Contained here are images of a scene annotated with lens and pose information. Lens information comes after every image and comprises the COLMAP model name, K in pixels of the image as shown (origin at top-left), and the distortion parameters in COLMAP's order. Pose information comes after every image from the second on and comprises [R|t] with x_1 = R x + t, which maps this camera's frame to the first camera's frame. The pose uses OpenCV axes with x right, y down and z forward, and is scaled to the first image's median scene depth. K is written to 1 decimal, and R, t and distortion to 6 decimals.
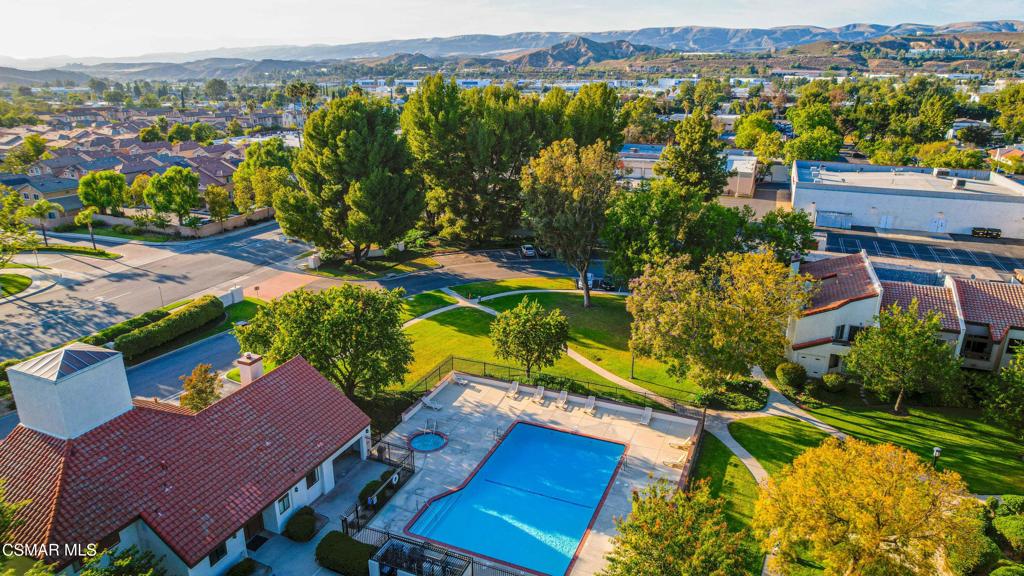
lens RADIAL K [[651.9, 0, 512.0], [0, 651.9, 288.0], [0, 0, 1]] dist [-0.093564, 0.078425]
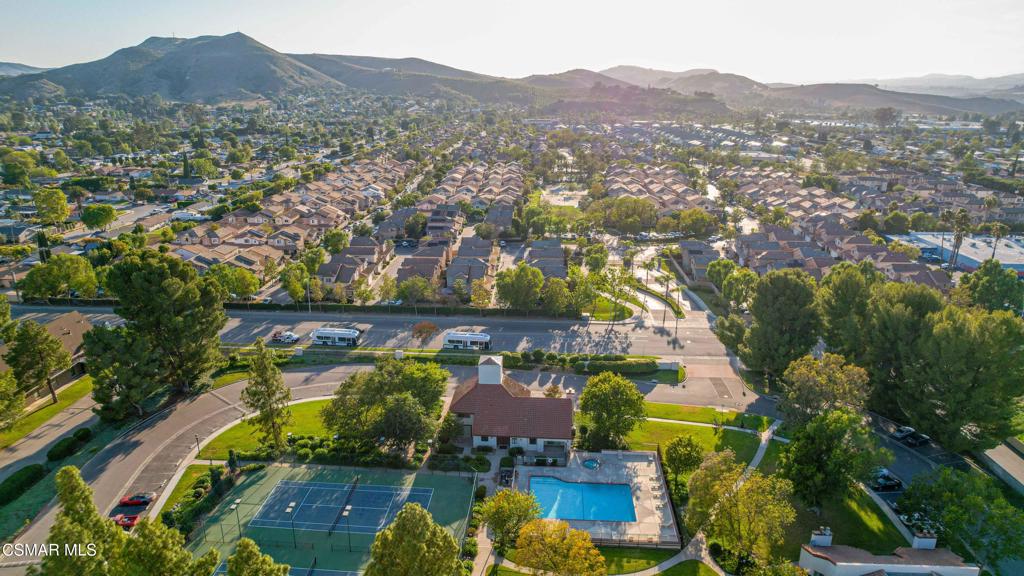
lens RADIAL K [[651.9, 0, 512.0], [0, 651.9, 288.0], [0, 0, 1]] dist [-0.093564, 0.078425]
pose [[0.321170, 0.275437, -0.906082, 1.087518], [-0.302488, 0.936488, 0.177460, -0.416856], [0.897413, 0.217084, 0.384088, -0.100402]]
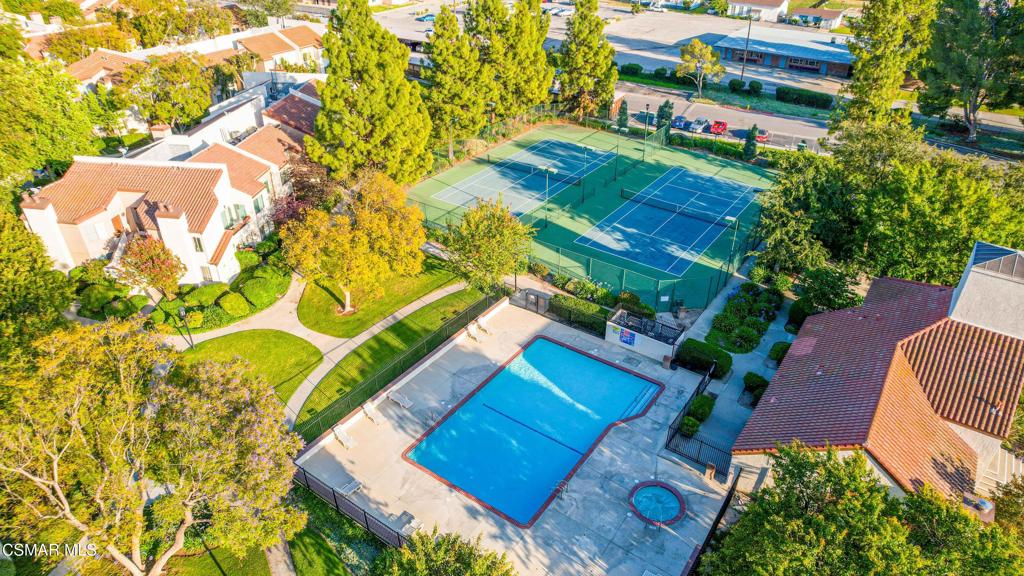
lens RADIAL K [[651.9, 0, 512.0], [0, 651.9, 288.0], [0, 0, 1]] dist [-0.093564, 0.078425]
pose [[-0.977233, -0.122166, 0.173470, -0.048426], [0.060694, 0.622468, 0.780288, -0.362622], [-0.203304, 0.773052, -0.600882, 0.929828]]
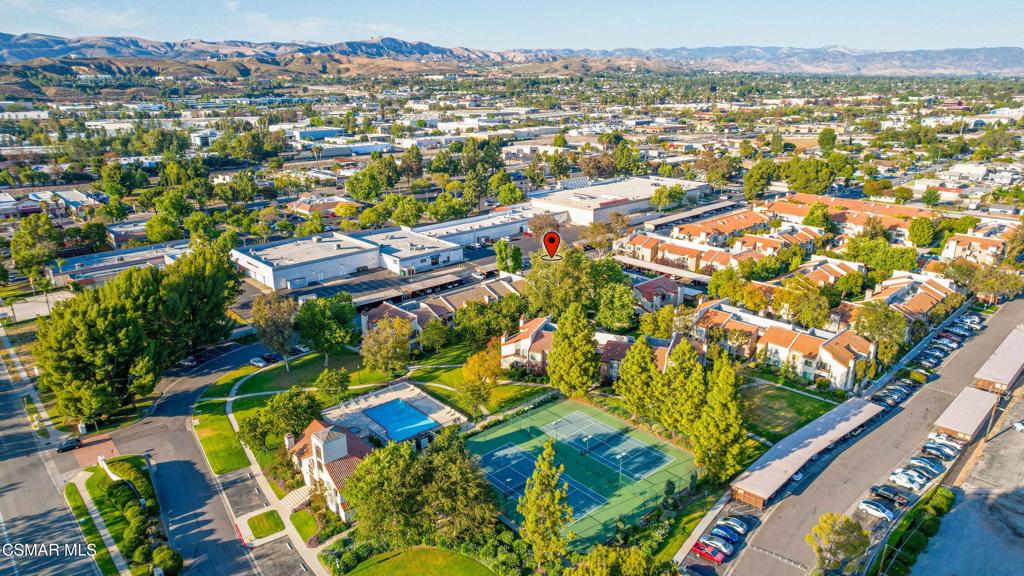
lens RADIAL K [[651.9, 0, 512.0], [0, 651.9, 288.0], [0, 0, 1]] dist [-0.093564, 0.078425]
pose [[0.419907, -0.280602, 0.863099, -1.360868], [0.293784, 0.941825, 0.163268, -0.369881], [-0.858702, 0.185008, 0.477916, -0.600548]]
